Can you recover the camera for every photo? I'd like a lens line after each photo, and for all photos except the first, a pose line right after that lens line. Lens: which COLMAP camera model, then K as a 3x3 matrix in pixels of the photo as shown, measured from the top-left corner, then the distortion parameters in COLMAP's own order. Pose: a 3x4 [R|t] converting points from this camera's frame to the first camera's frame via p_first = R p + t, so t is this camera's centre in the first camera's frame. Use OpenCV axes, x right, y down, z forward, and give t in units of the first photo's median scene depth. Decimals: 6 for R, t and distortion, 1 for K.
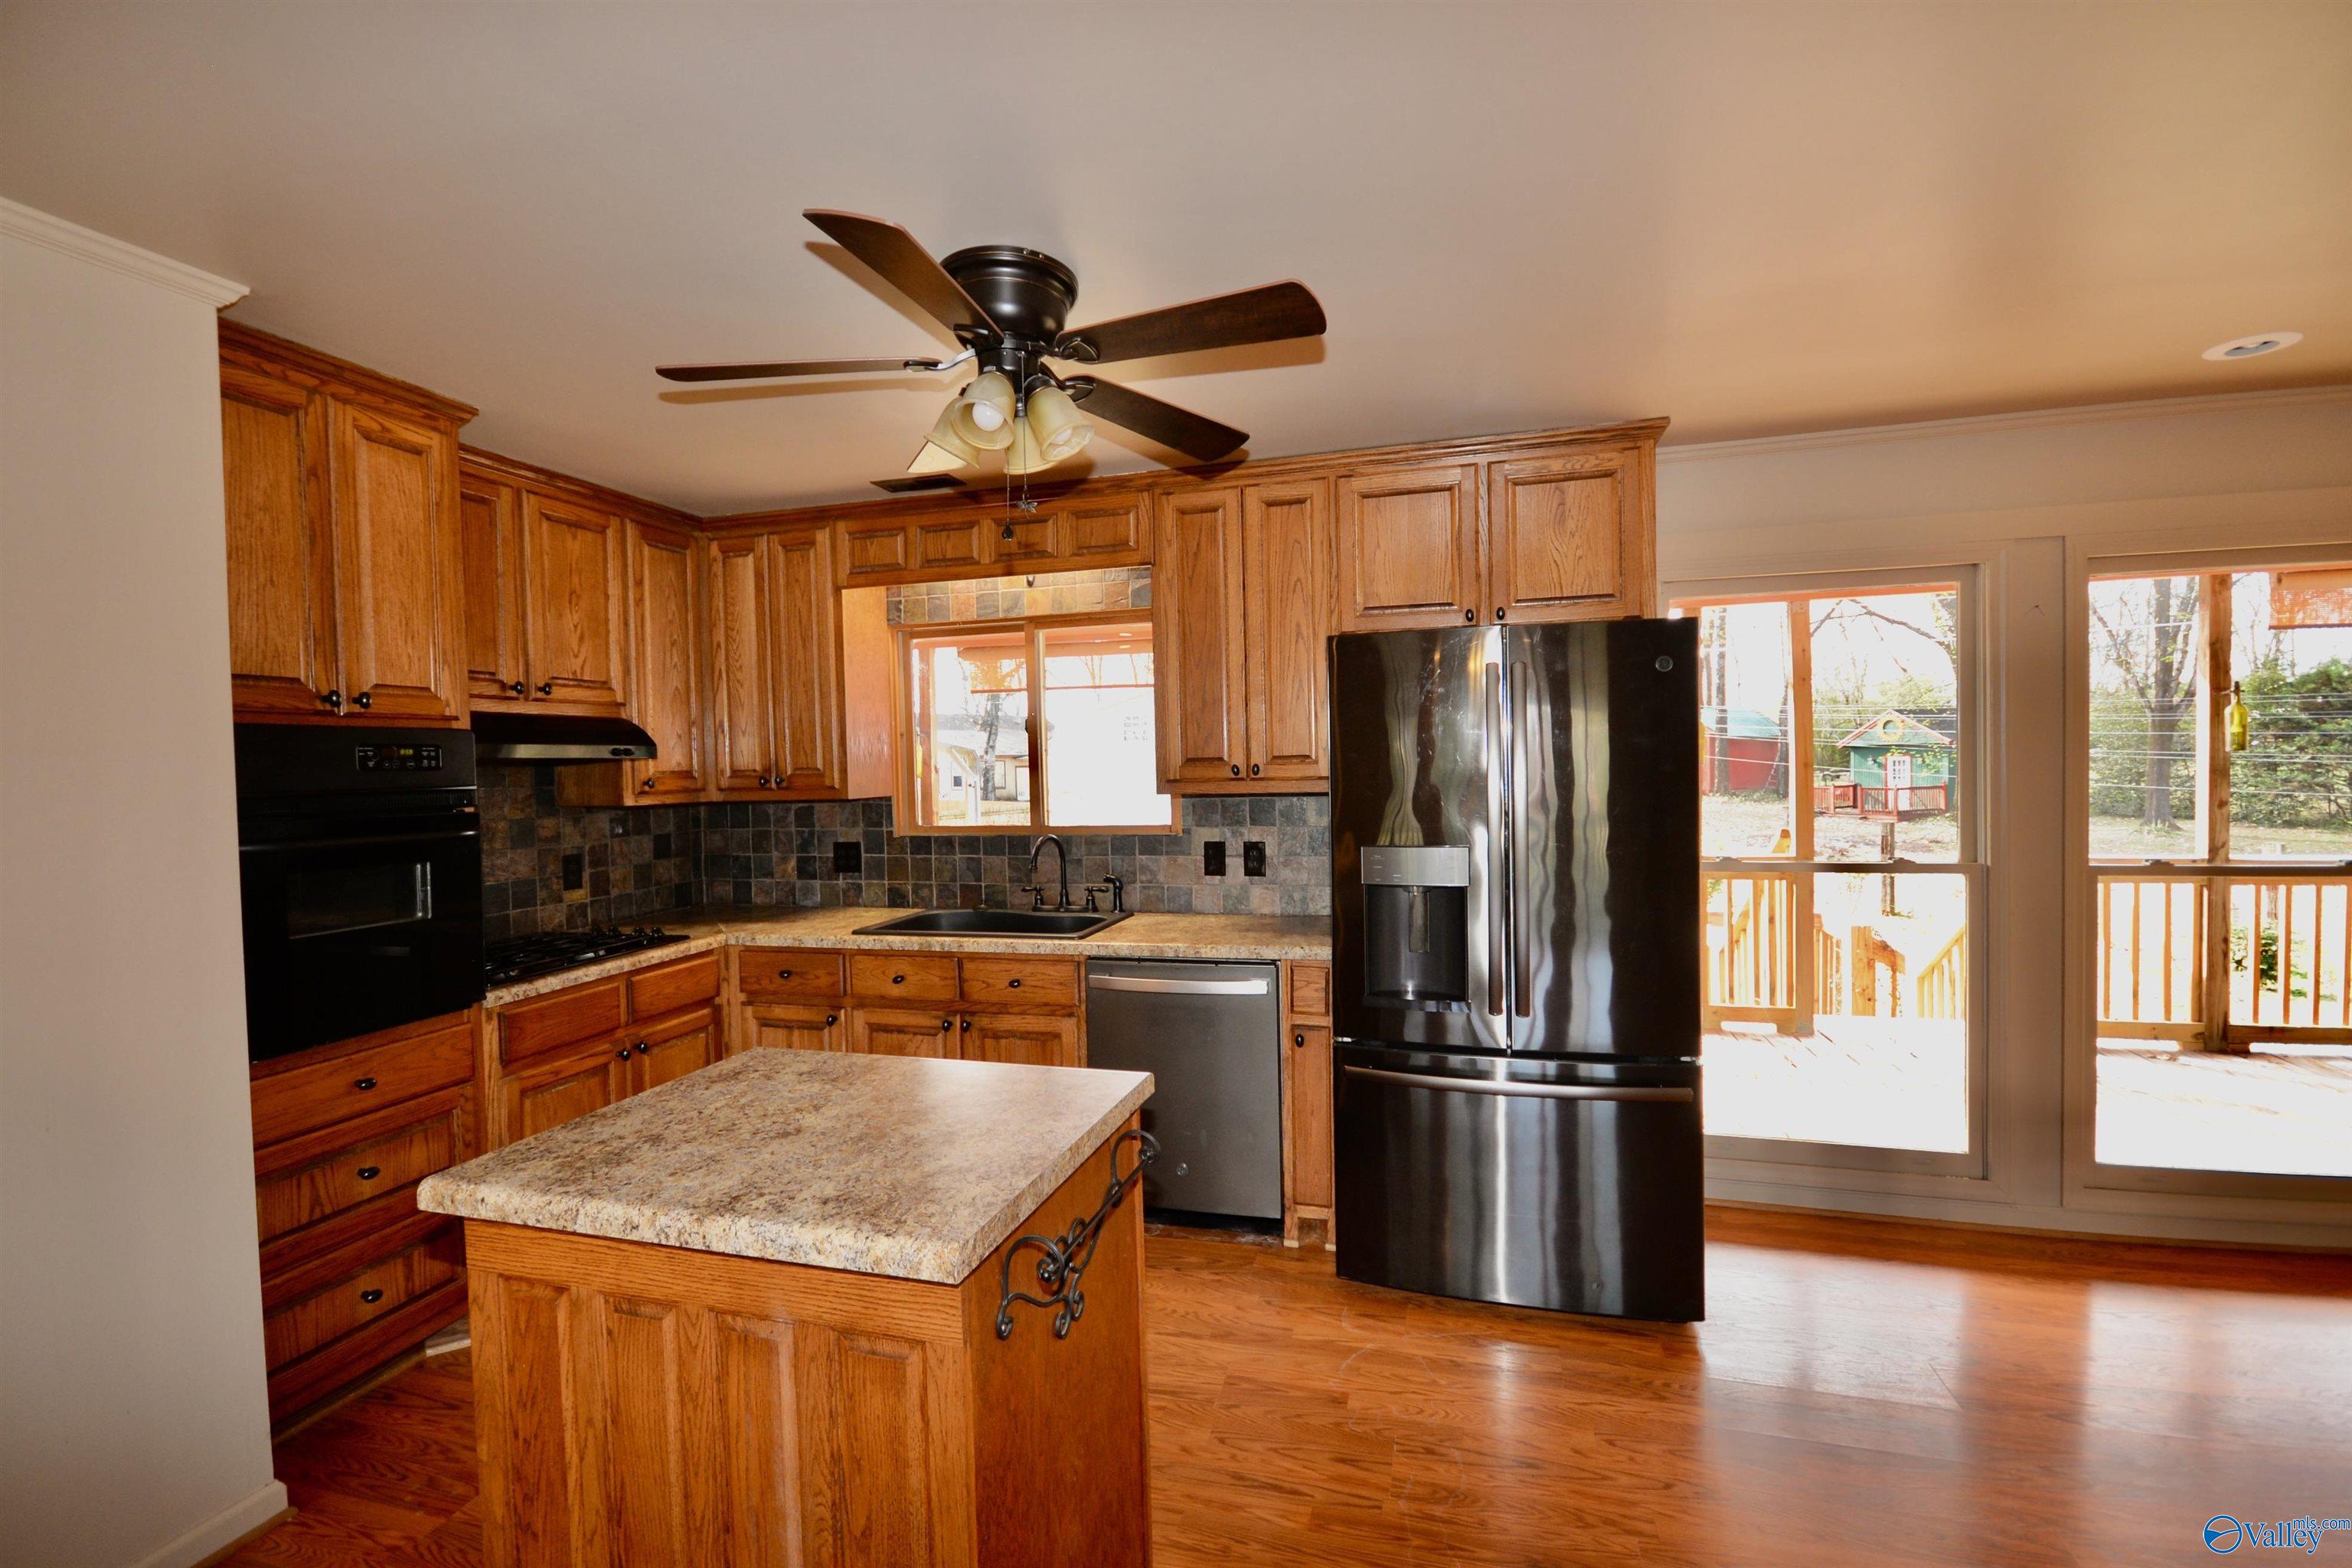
lens RADIAL K [[1028.4, 0, 1171.7], [0, 1028.4, 794.8], [0, 0, 1]] dist [-0.000178, -0.000014]
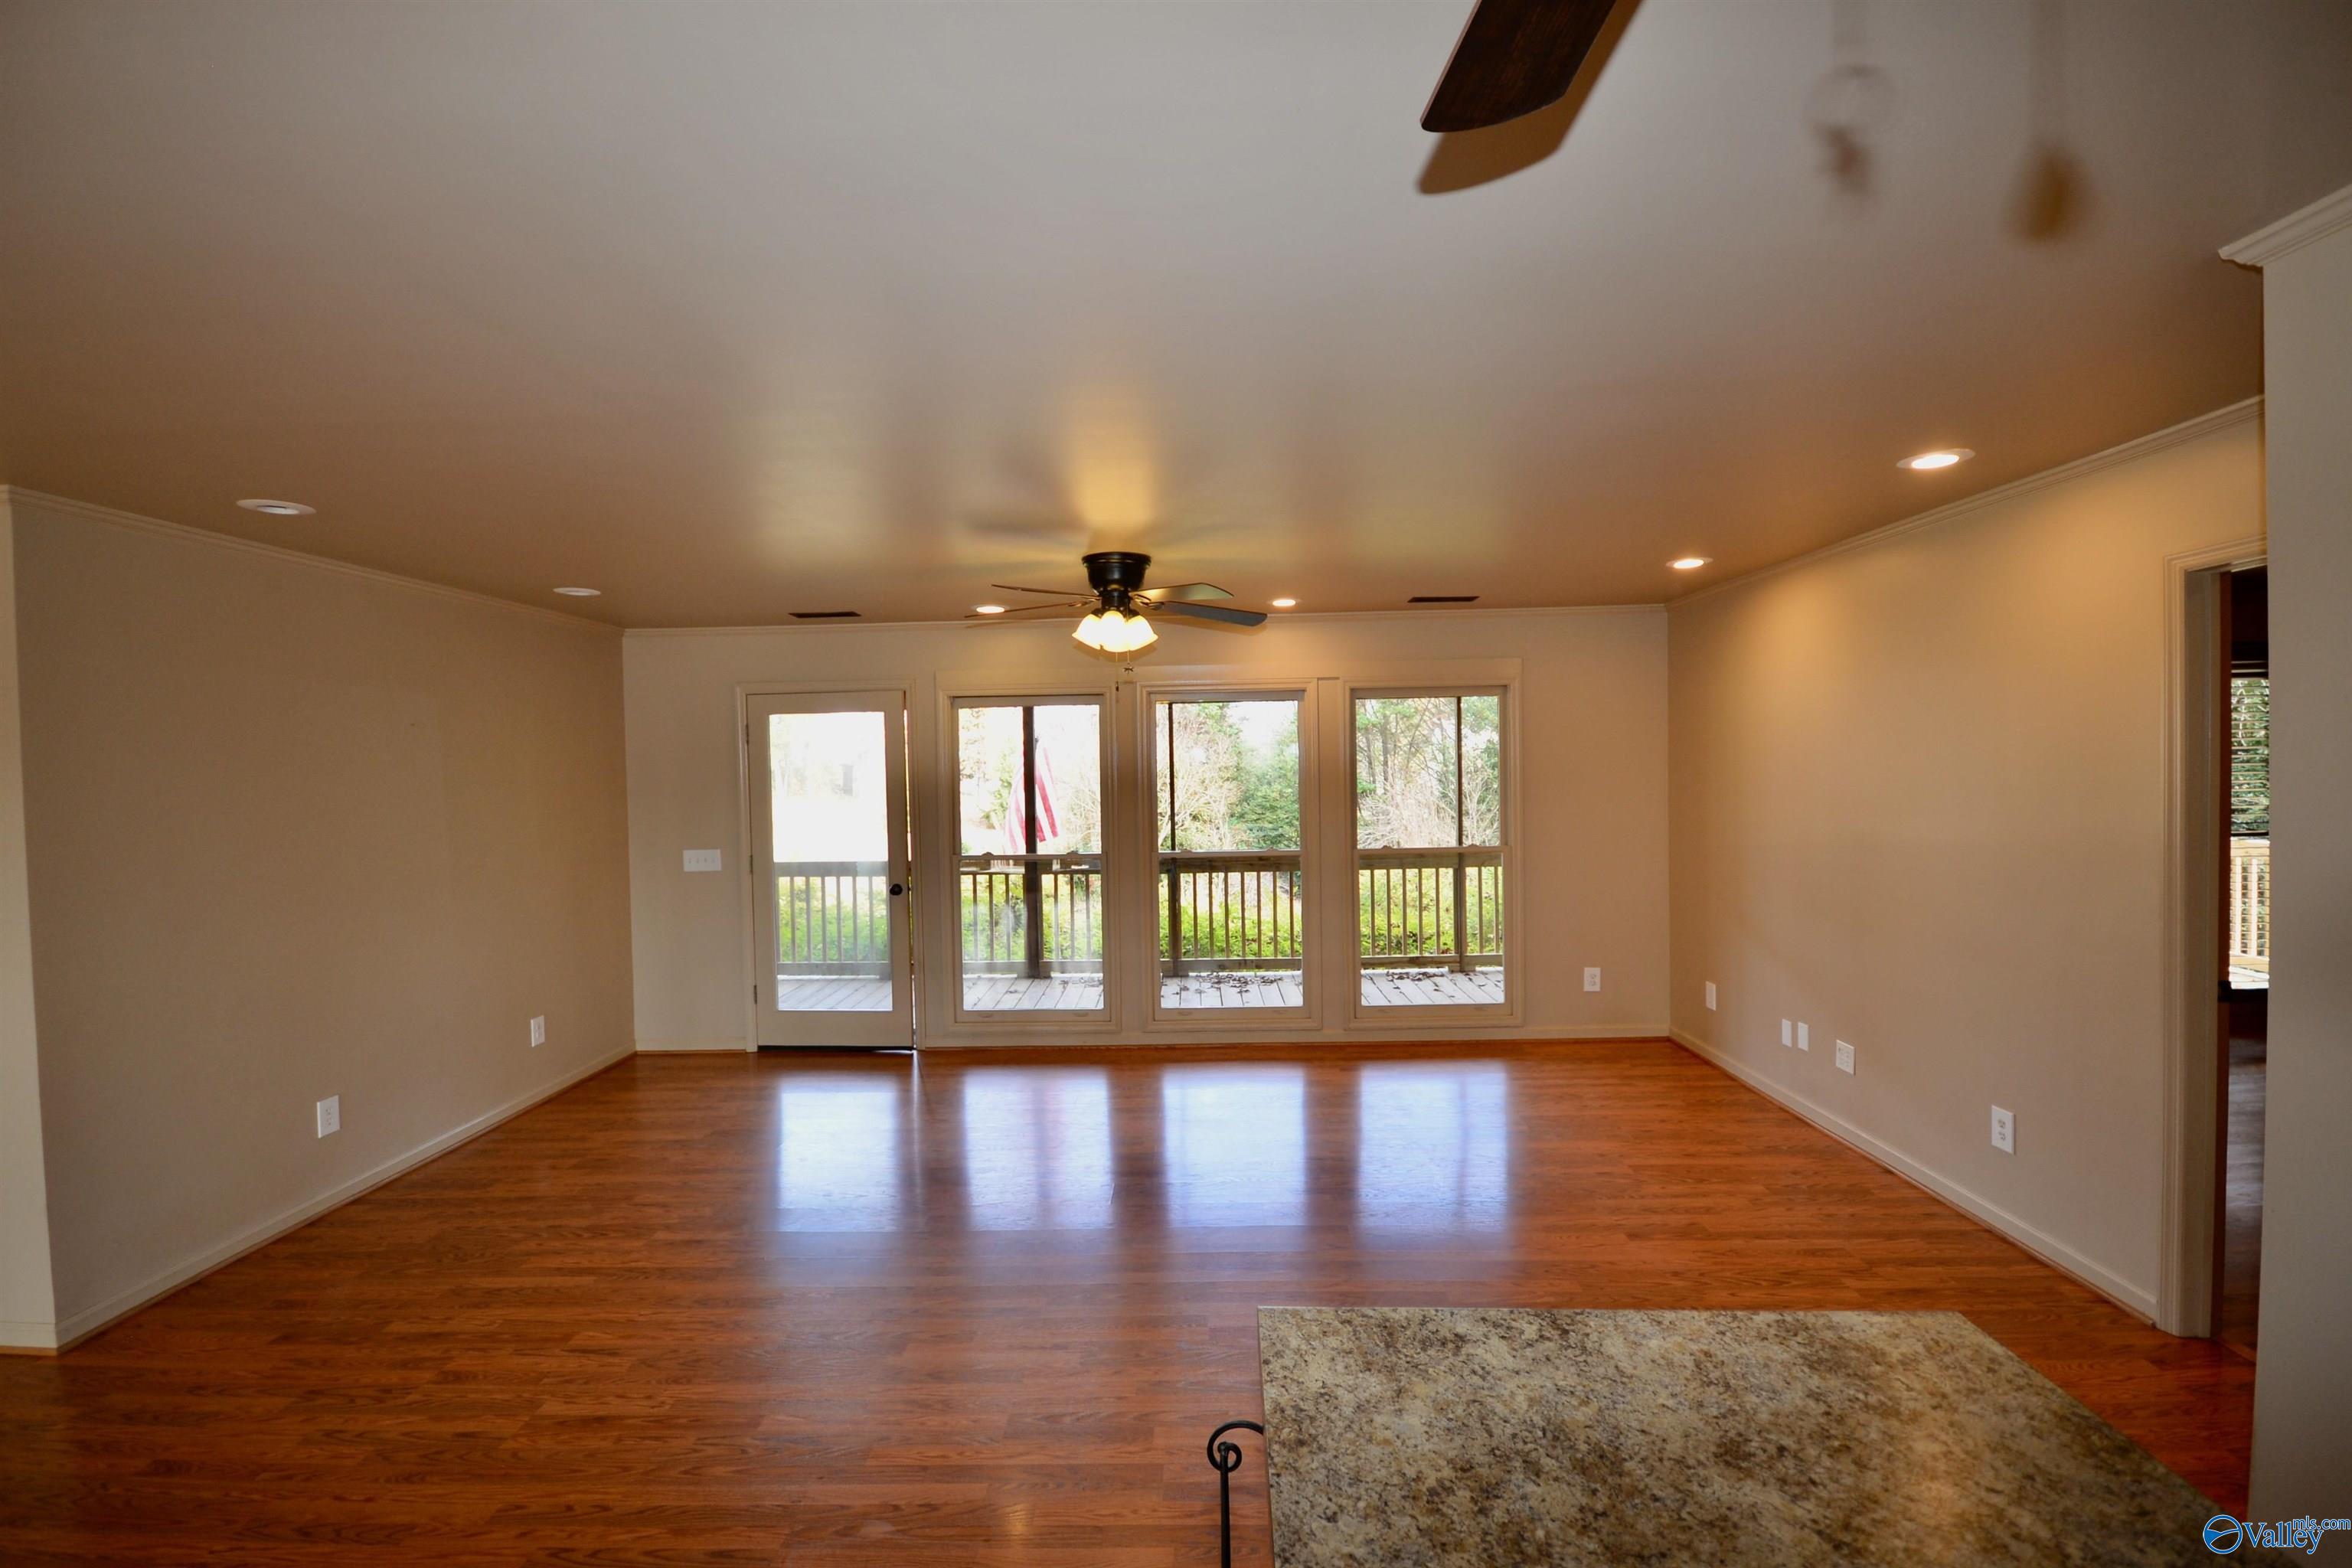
lens RADIAL K [[1028.4, 0, 1171.7], [0, 1028.4, 794.8], [0, 0, 1]] dist [-0.000178, -0.000014]
pose [[-0.966688, 0.049963, -0.251034, 0.042845], [0.035698, 0.997495, 0.061065, -0.055242], [0.253456, 0.050069, -0.966050, 0.666179]]
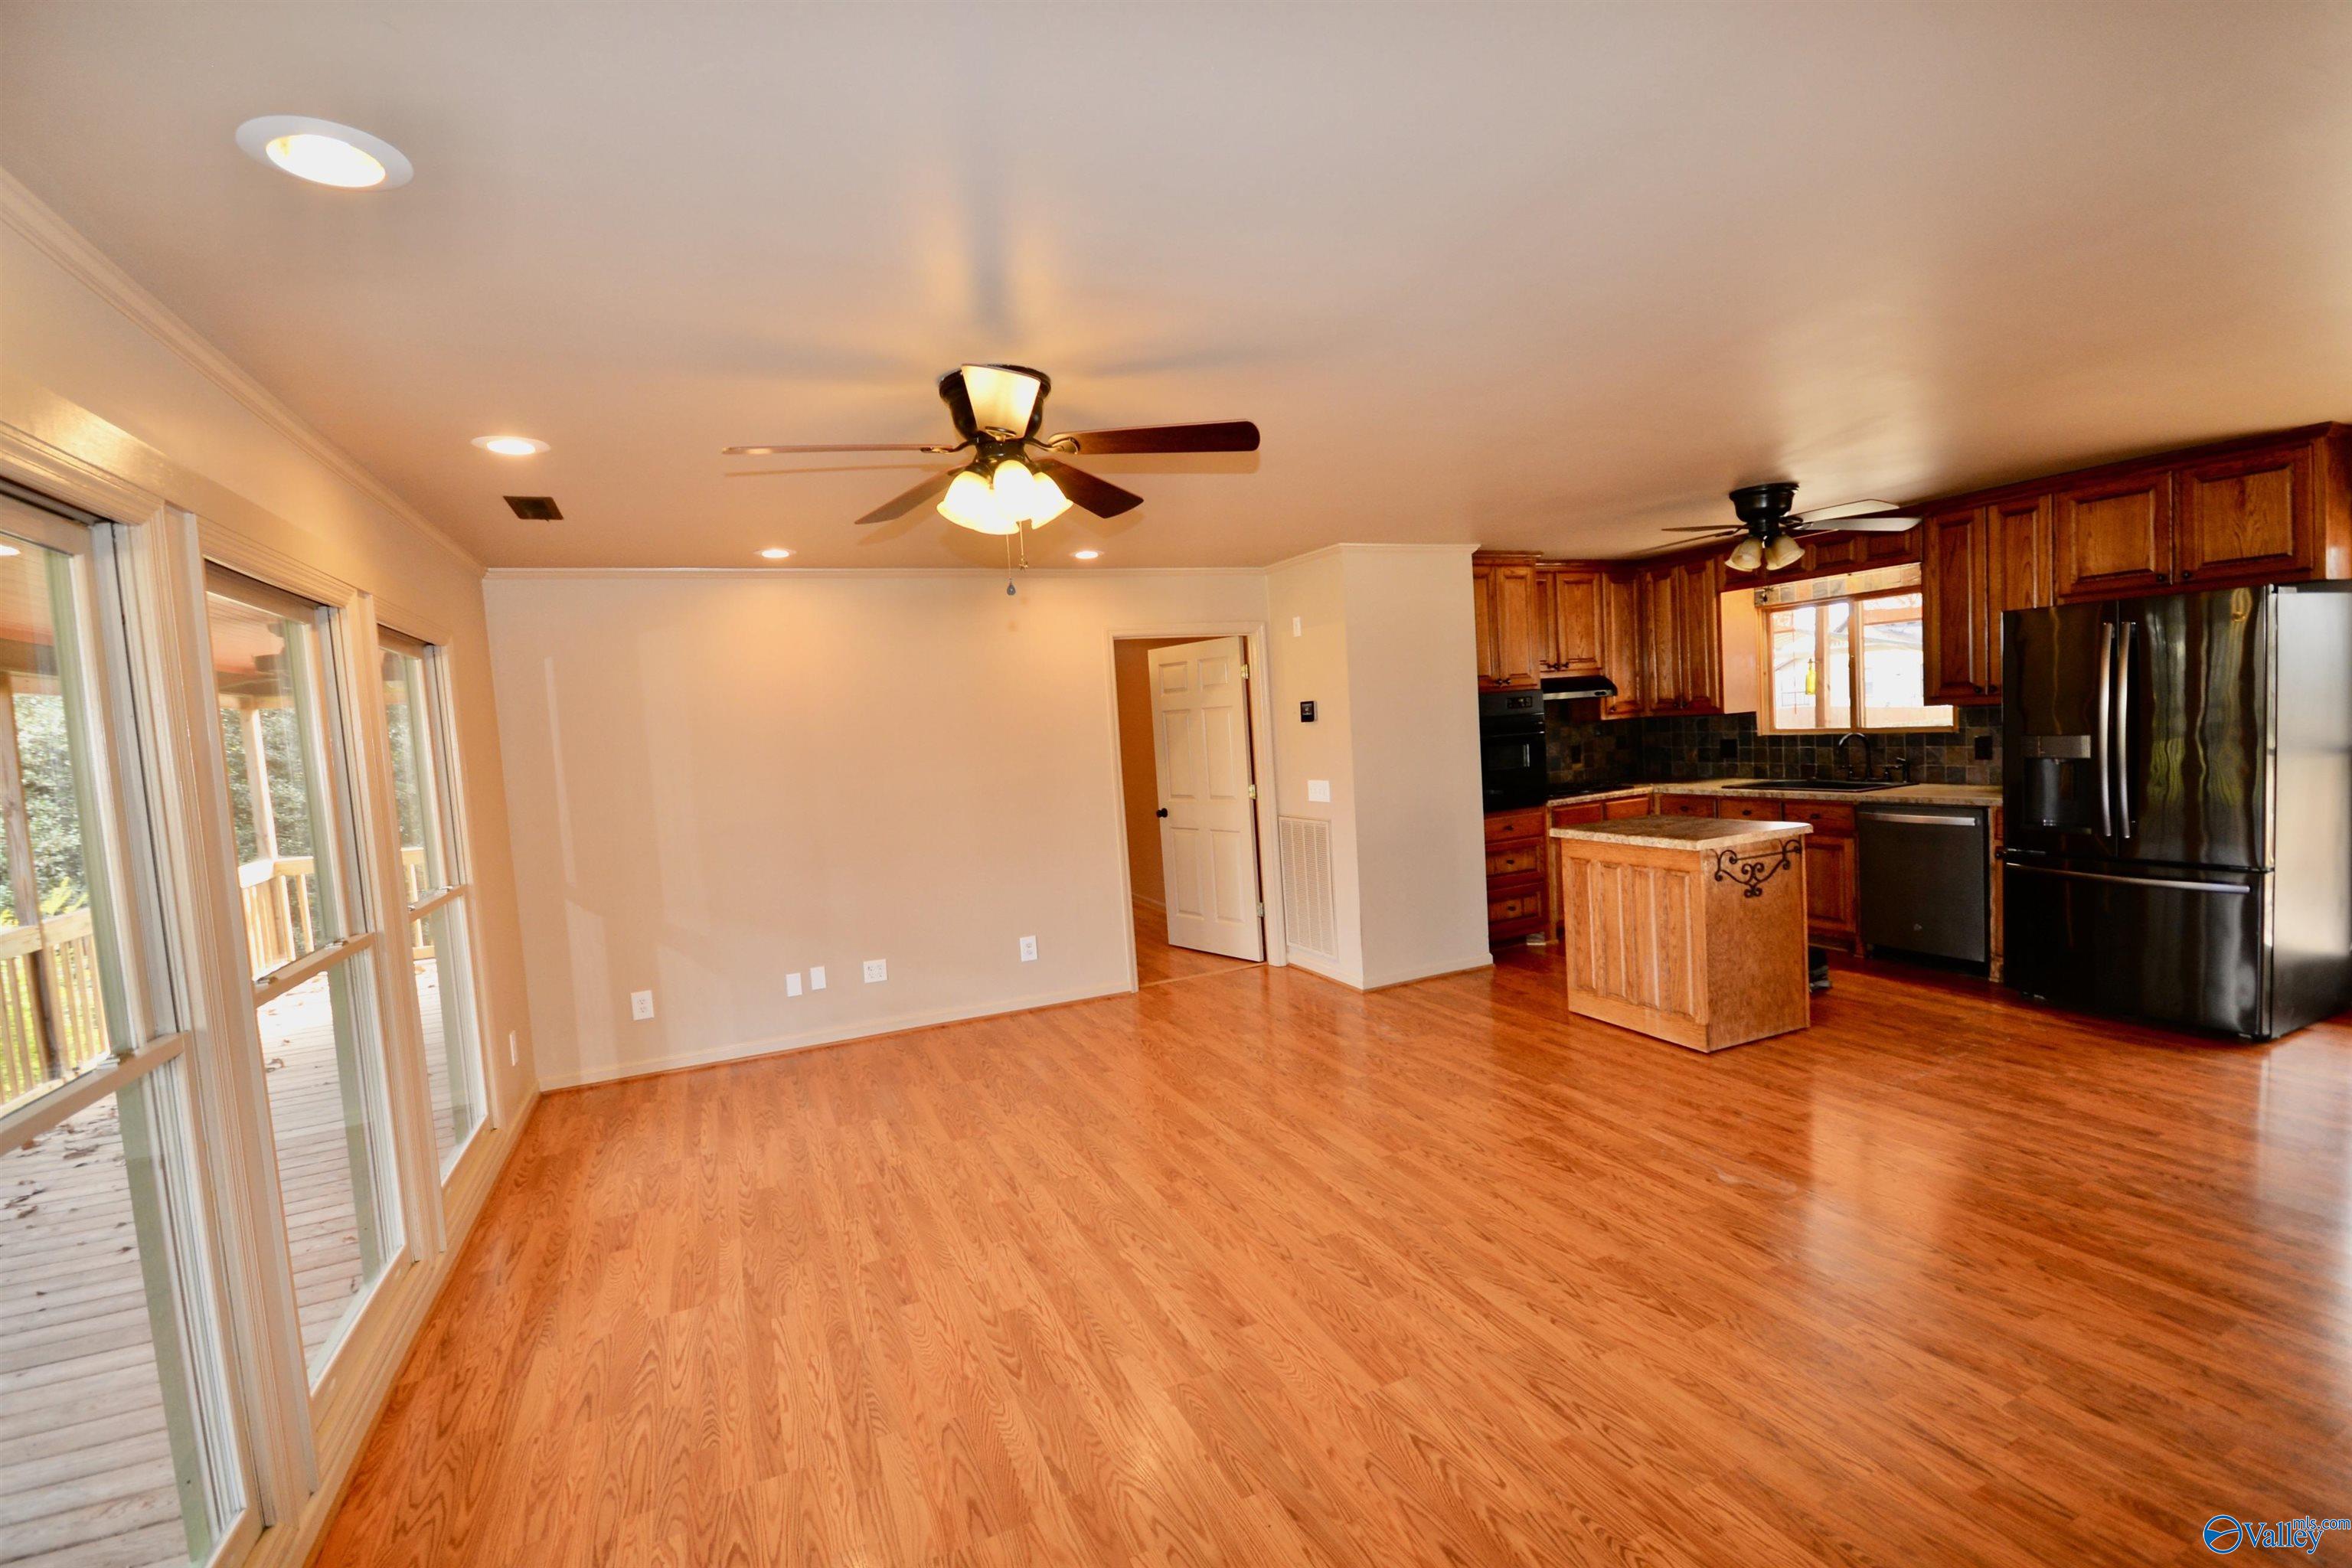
lens RADIAL K [[1027.5, 0, 1175.8], [0, 1027.5, 790.7], [0, 0, 1]] dist [-0.001017, 0.000067]
pose [[0.643364, 0.033552, -0.764825, 0.455474], [0.027965, 0.997342, 0.067276, -0.009692], [0.765049, -0.064671, 0.640716, -0.898826]]
